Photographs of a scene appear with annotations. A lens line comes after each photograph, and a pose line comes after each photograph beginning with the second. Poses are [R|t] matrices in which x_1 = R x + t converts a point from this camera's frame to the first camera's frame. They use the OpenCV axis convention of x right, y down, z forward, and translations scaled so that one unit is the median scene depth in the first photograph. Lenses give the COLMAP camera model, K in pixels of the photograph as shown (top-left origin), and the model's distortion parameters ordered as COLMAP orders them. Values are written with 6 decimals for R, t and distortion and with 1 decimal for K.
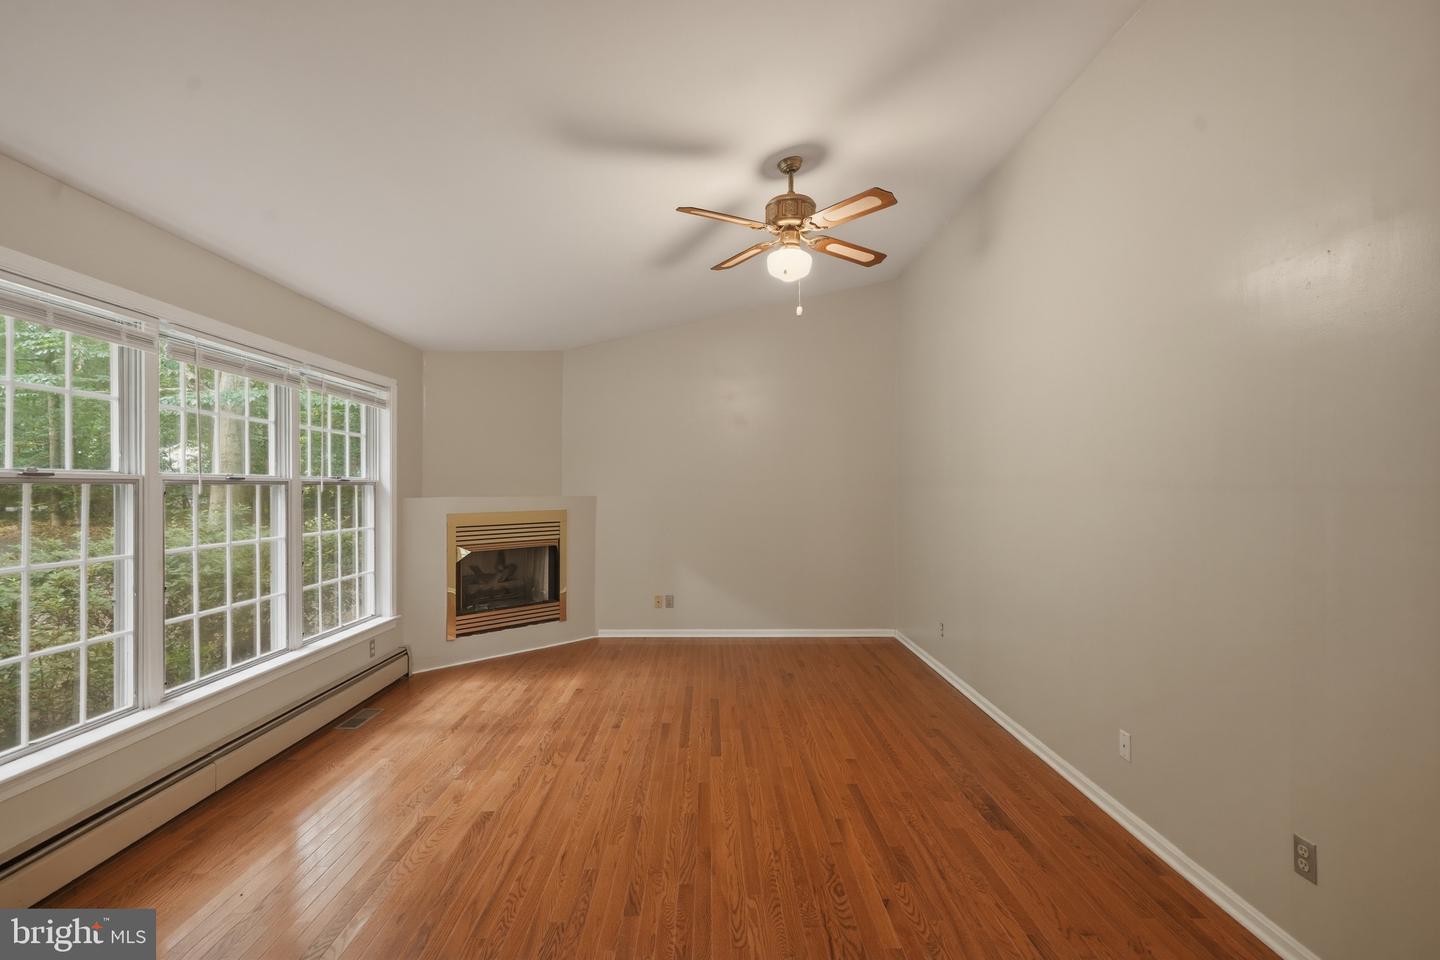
lens RADIAL K [[656.6, 0, 718.9], [0, 656.6, 487.4], [0, 0, 1]] dist [0.000968, 0.000942]
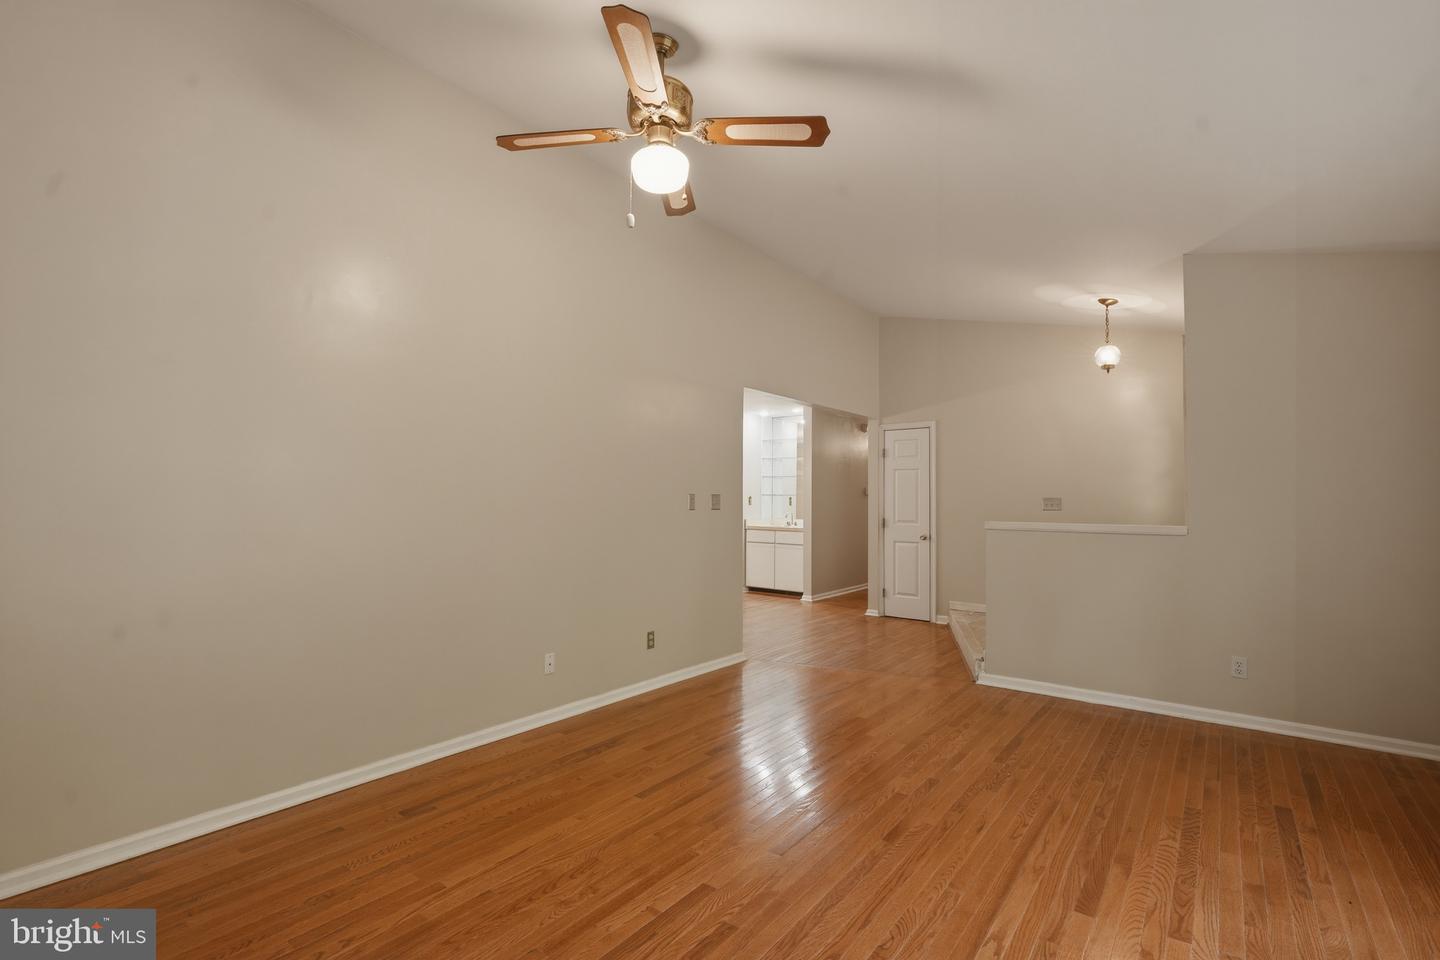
lens RADIAL K [[654.3, 0, 718.2], [0, 654.3, 485.4], [0, 0, 1]] dist [-0.001004, 0.000669]
pose [[-0.781312, 0.009588, 0.624067, -0.493339], [-0.003490, 0.999799, -0.019730, 0.049892], [-0.624131, -0.017593, -0.781122, 1.822801]]
